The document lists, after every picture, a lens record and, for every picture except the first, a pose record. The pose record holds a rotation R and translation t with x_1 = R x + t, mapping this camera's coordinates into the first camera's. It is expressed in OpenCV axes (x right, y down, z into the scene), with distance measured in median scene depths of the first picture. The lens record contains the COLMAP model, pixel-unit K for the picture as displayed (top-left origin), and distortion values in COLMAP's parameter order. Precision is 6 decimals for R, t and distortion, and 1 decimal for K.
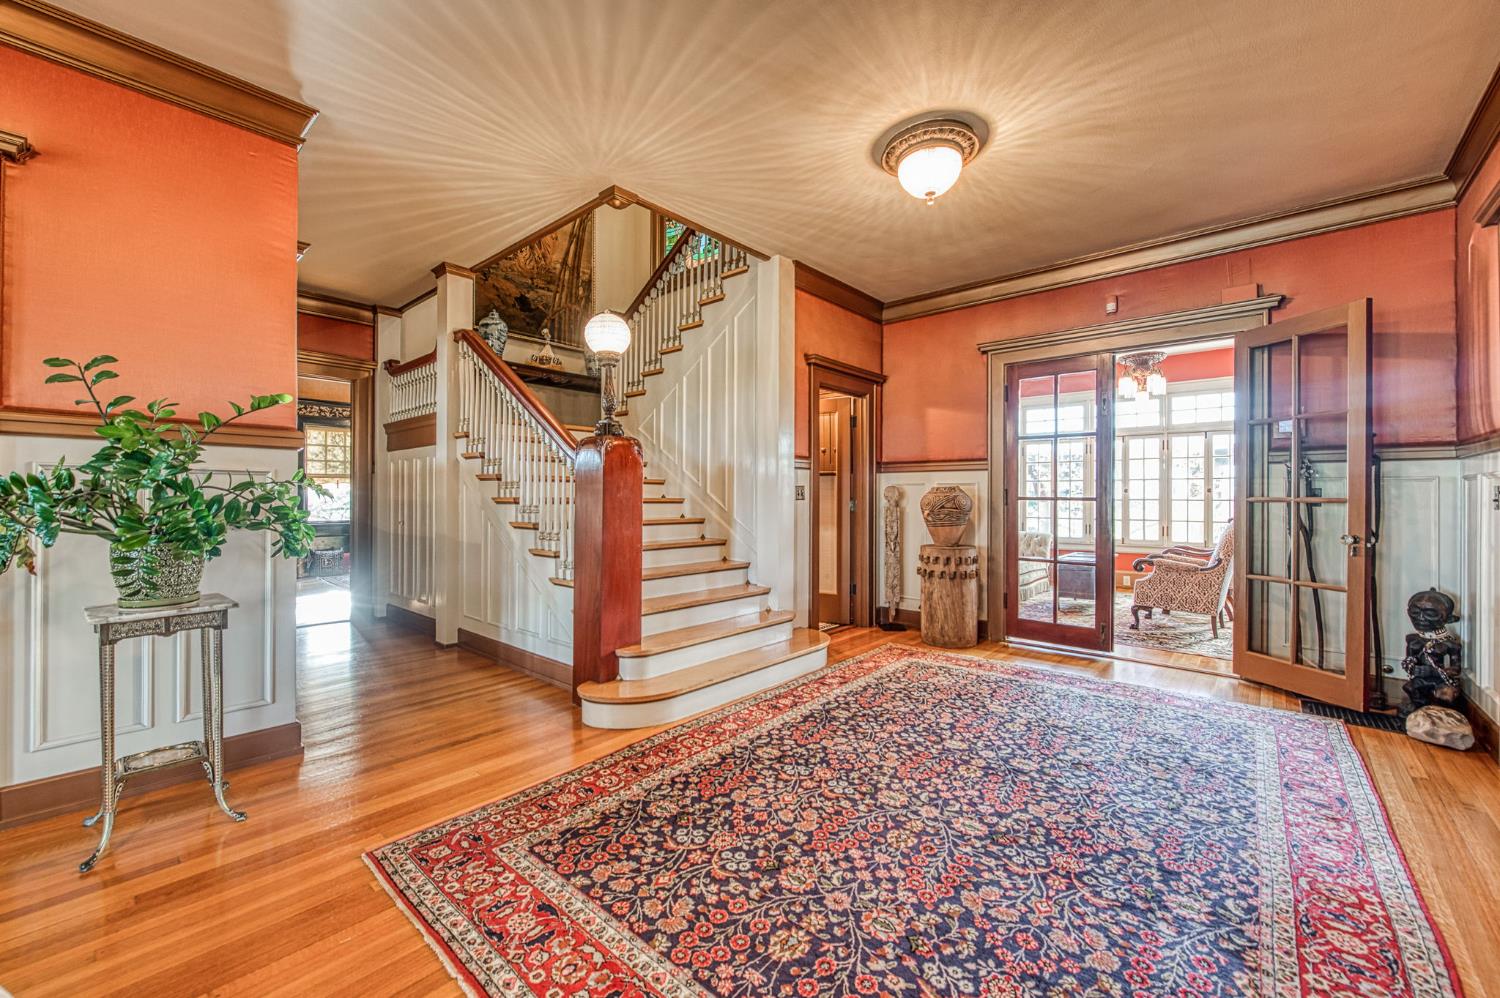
lens RADIAL K [[620.7, 0, 748.4], [0, 620.7, 492.5], [0, 0, 1]] dist [0.000257, -0.004062]
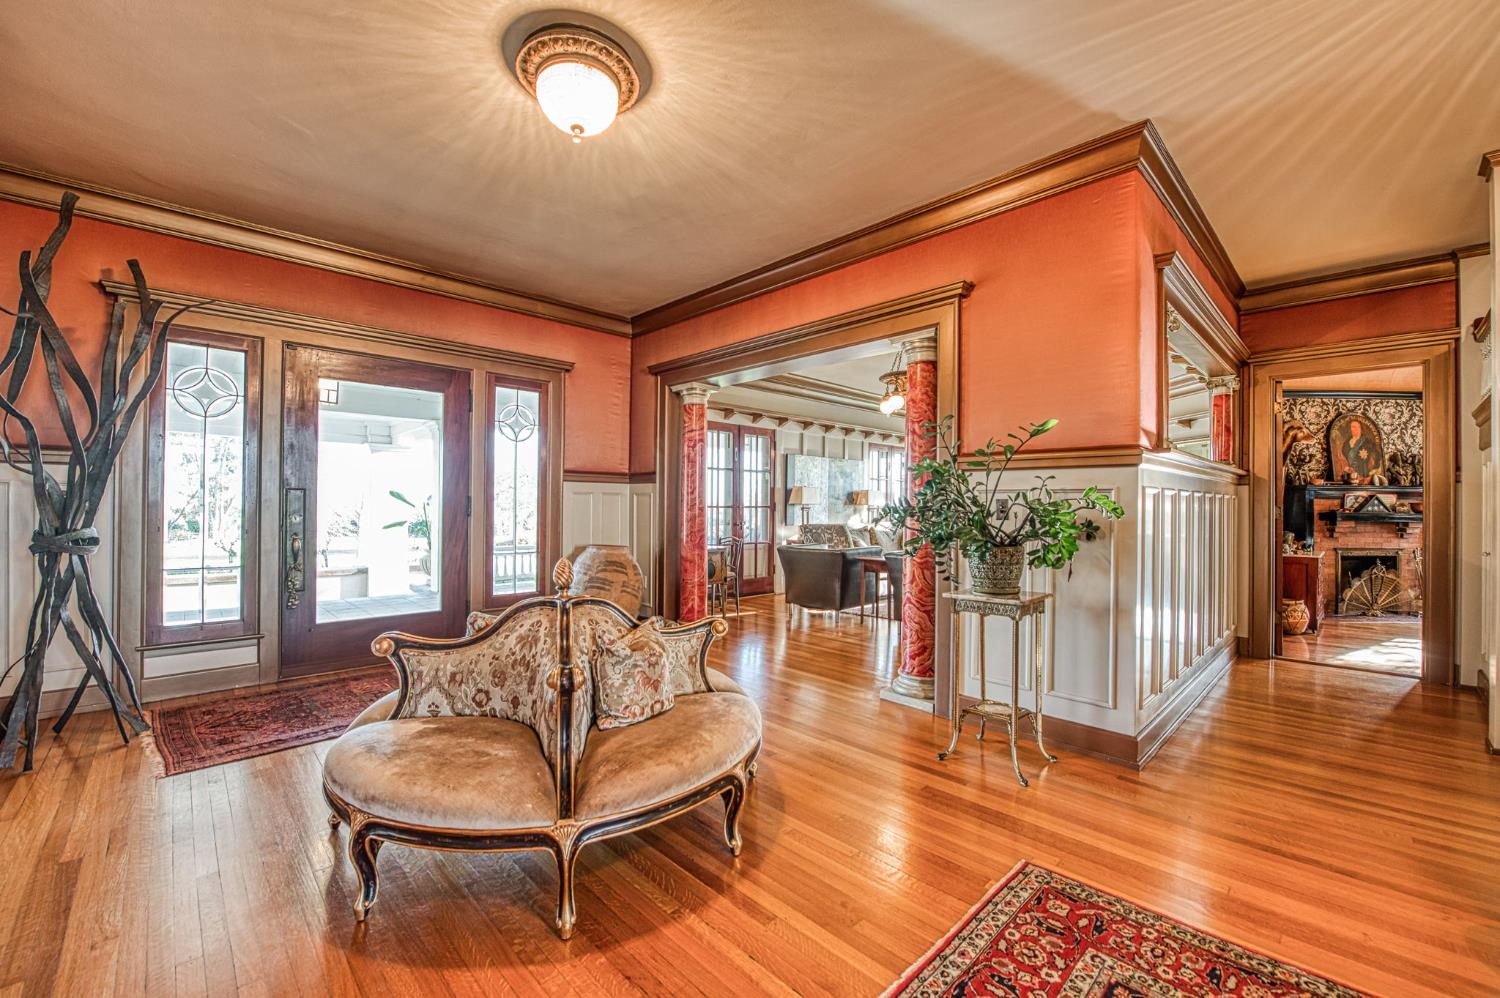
lens RADIAL K [[605.6, 0, 742.0], [0, 605.6, 500.2], [0, 0, 1]] dist [-0.000539, -0.003705]
pose [[-0.087043, -0.010285, -0.996151, 0.353573], [-0.003986, 0.999942, -0.009976, -0.001560], [0.996197, 0.003103, -0.087079, 0.514587]]
